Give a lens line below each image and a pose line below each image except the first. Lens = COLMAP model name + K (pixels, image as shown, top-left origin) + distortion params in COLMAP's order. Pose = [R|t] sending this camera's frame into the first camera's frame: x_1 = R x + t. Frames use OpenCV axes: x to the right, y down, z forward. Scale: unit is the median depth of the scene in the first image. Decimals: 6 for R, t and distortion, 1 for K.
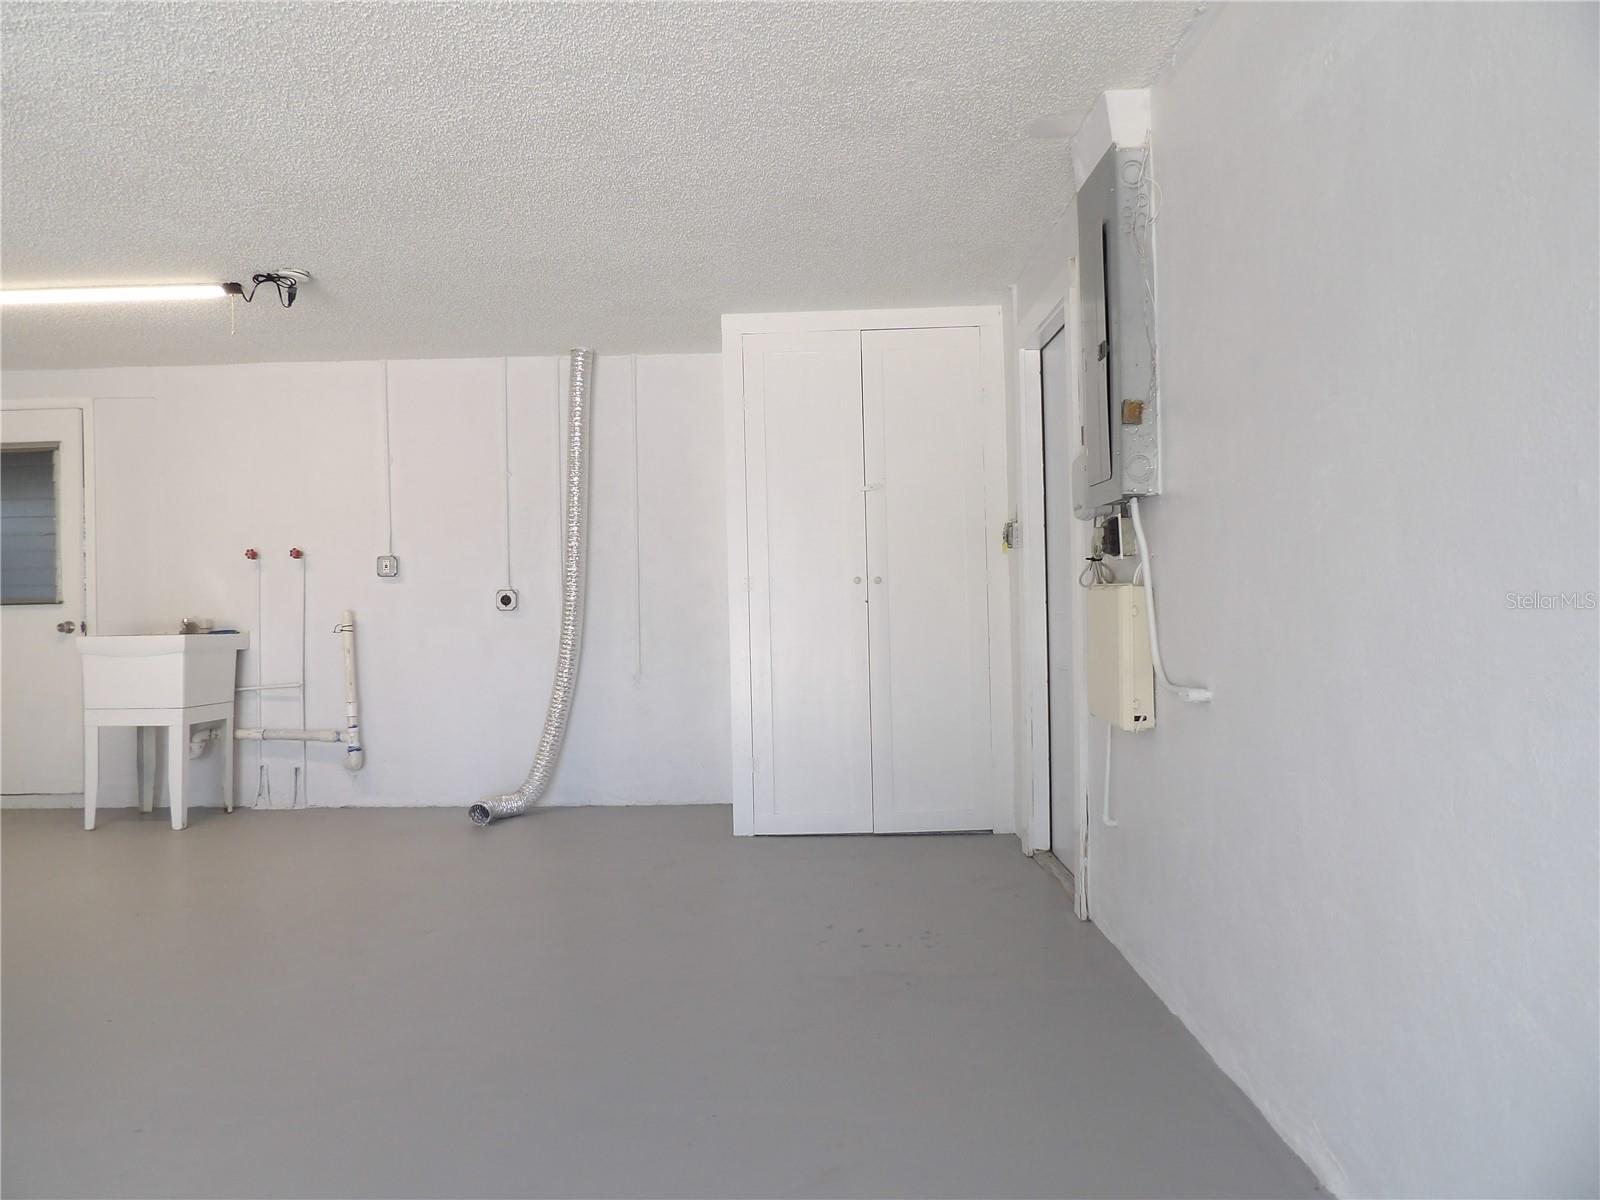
lens RADIAL K [[1156.6, 0, 796.1], [0, 1156.6, 589.3], [0, 0, 1]] dist [-0.031677, 0.034333]
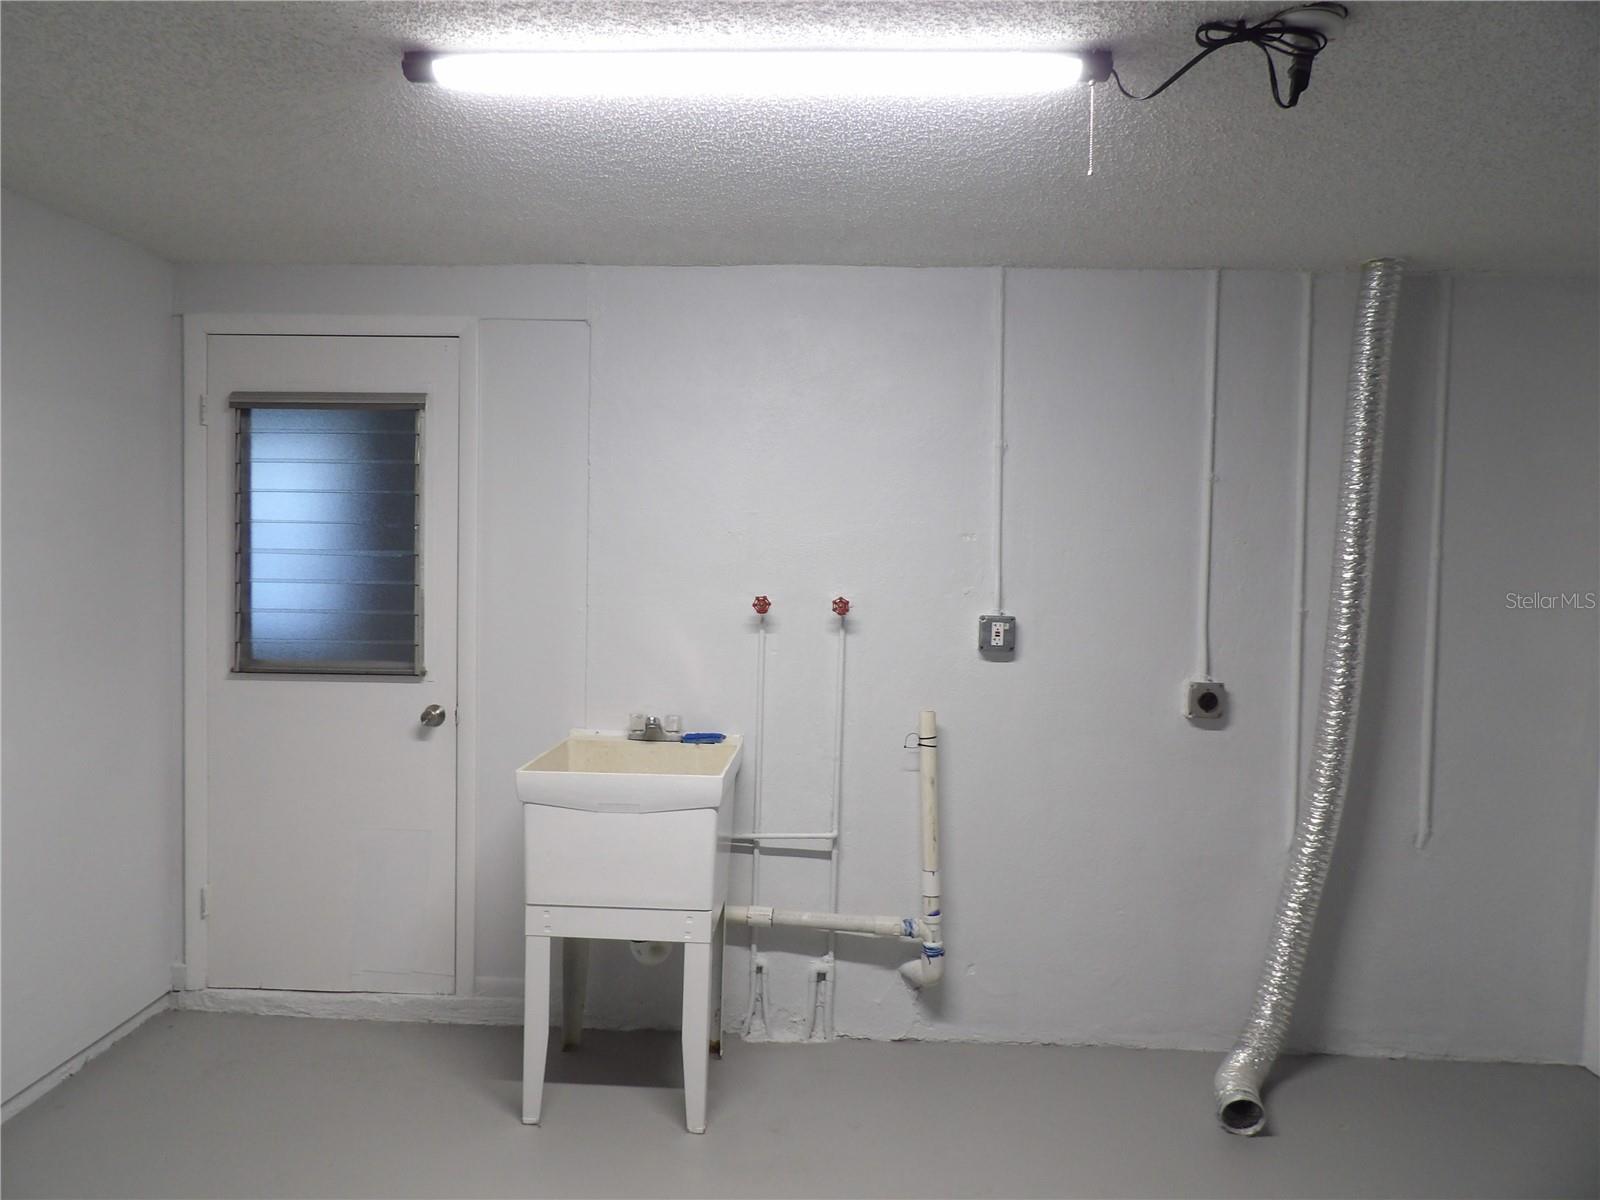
lens RADIAL K [[1156.6, 0, 805.1], [0, 1156.6, 598.6], [0, 0, 1]] dist [-0.031677, 0.034333]
pose [[0.999263, 0.036930, -0.010444, -0.448151], [-0.036371, 0.998117, 0.049401, -0.063102], [0.012249, -0.048985, 0.998724, 0.433088]]
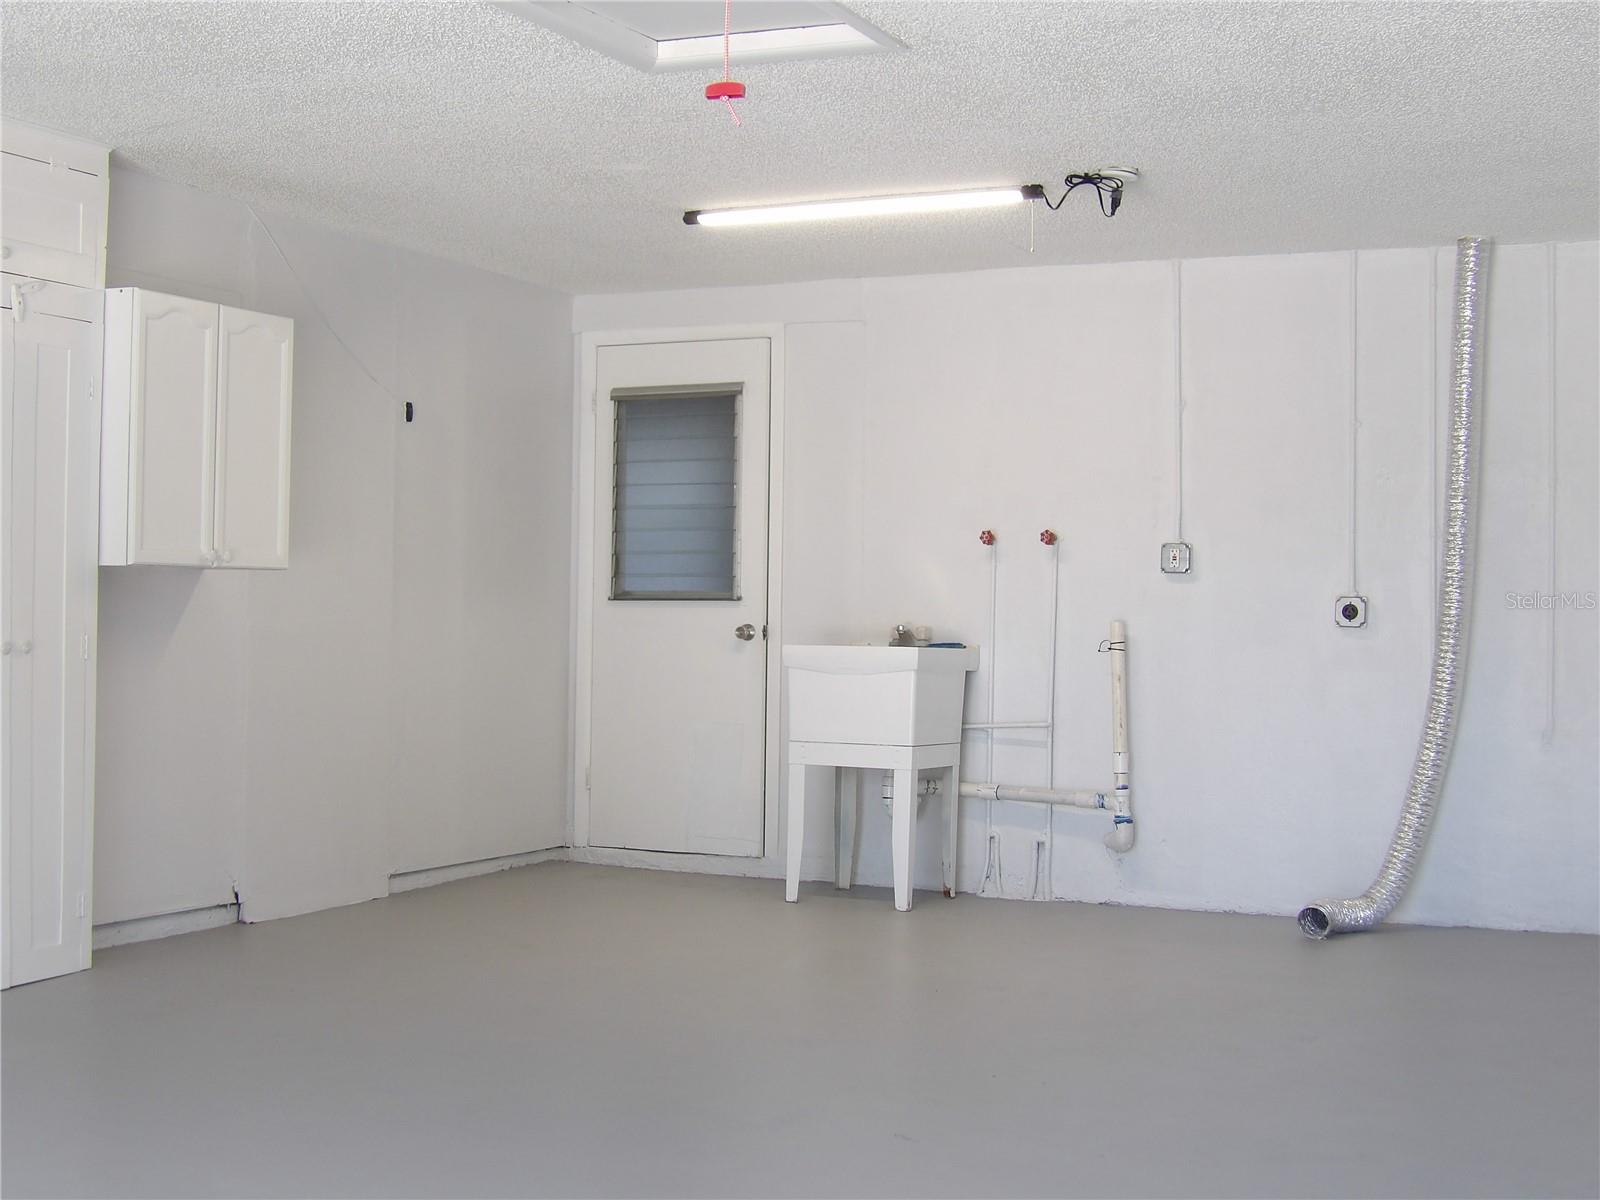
lens RADIAL K [[2206.1, 0, 769.9], [0, 2206.1, 566.5], [0, 0, 1]] dist [-0.118020, 0.000000]
pose [[0.913141, 0.019180, -0.407193, -0.041477], [-0.023327, 0.999714, -0.005222, -0.002309], [0.406977, 0.014267, 0.913327, -0.299119]]
